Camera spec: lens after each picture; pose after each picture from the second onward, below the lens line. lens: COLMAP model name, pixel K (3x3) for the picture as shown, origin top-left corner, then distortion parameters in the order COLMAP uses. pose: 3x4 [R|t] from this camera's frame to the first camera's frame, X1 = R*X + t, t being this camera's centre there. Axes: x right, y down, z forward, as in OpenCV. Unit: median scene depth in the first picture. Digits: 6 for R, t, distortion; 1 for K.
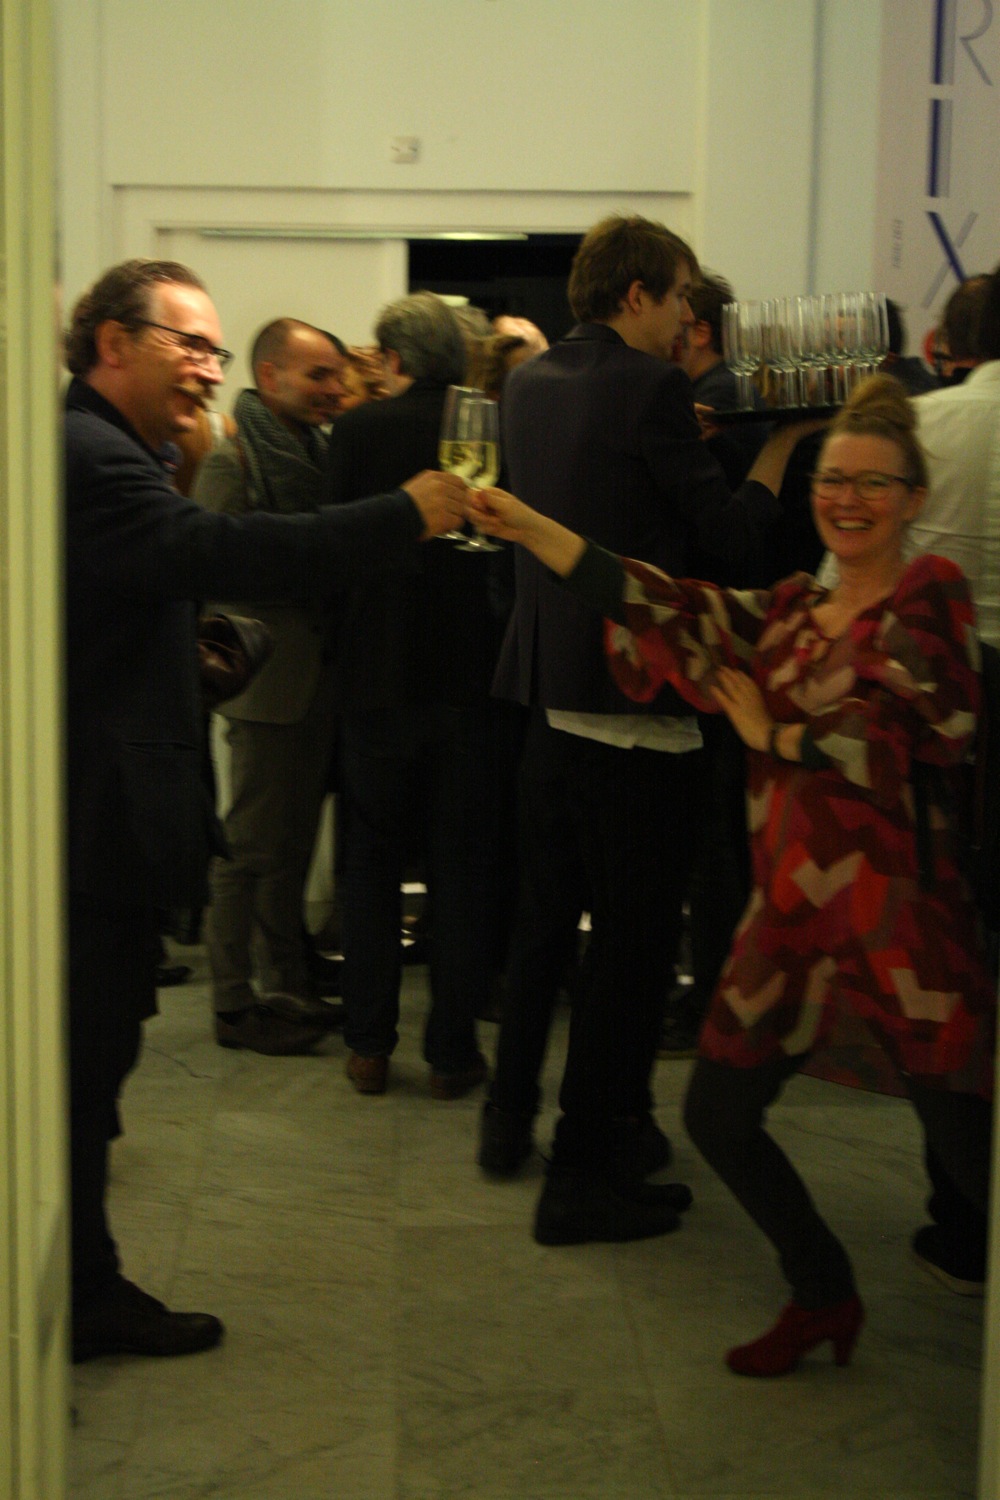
lens RADIAL K [[2543.1, 0, 500.0], [0, 2543.1, 750.0], [0, 0, 1]] dist [-0.020796, 0.073755]
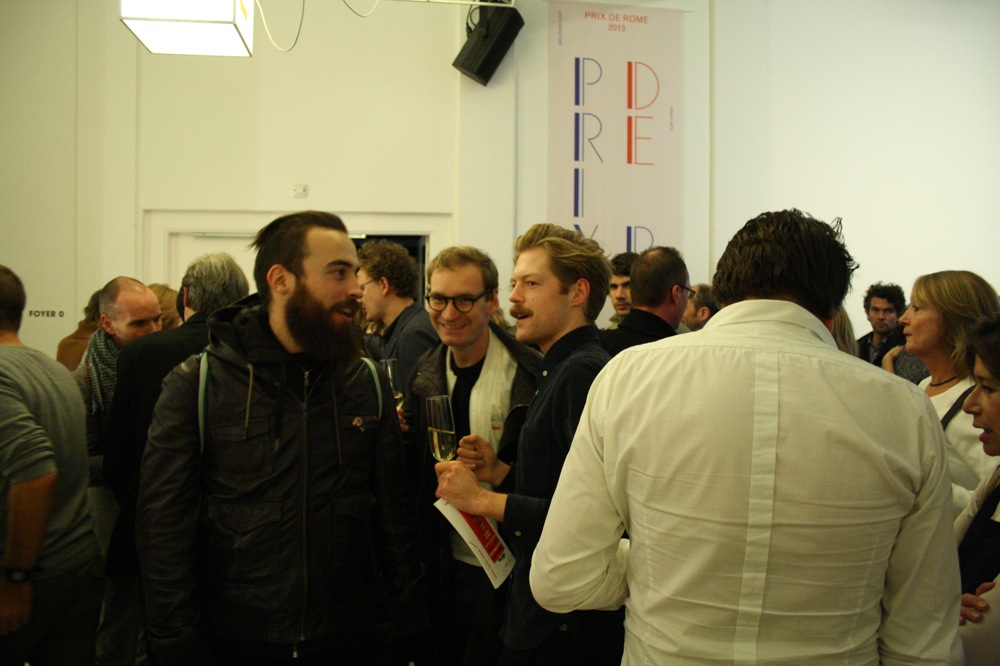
lens RADIAL K [[816.7, 0, 500.0], [0, 816.7, 333.0], [0, 0, 1]] dist [-0.146911, 0.120842]
pose [[0.993336, -0.009289, 0.114882, 0.039929], [0.022486, 0.993212, -0.114124, -0.059453], [-0.113042, 0.115946, 0.986802, 0.402580]]
